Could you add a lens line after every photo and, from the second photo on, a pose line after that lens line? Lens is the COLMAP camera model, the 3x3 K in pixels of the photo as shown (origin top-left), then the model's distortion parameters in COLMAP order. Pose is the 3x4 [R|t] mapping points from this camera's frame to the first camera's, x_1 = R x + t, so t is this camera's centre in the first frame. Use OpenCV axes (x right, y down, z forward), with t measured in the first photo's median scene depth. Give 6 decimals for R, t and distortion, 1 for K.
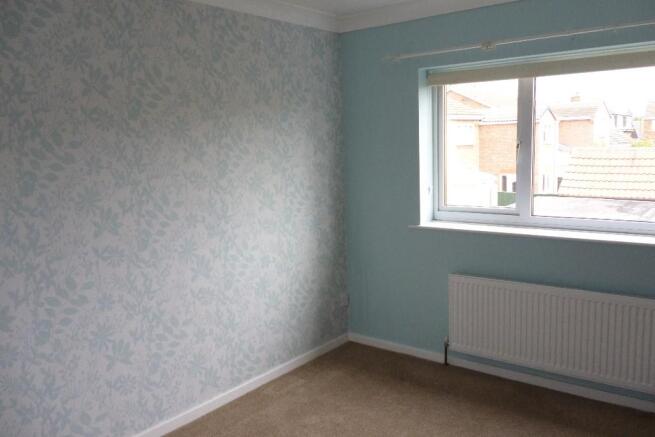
lens RADIAL K [[563.3, 0, 327.5], [0, 563.3, 218.5], [0, 0, 1]] dist [-0.003321, 0.001209]
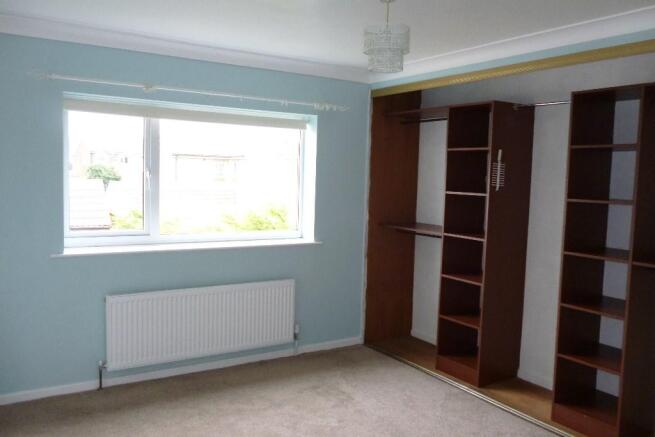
lens RADIAL K [[539.9, 0, 327.5], [0, 539.9, 218.5], [0, 0, 1]] dist [-0.003045, -0.002487]
pose [[0.317456, -0.037948, 0.947513, -0.592485], [0.094482, 0.995493, 0.008214, -0.013824], [-0.943554, 0.086915, 0.319611, 0.297327]]
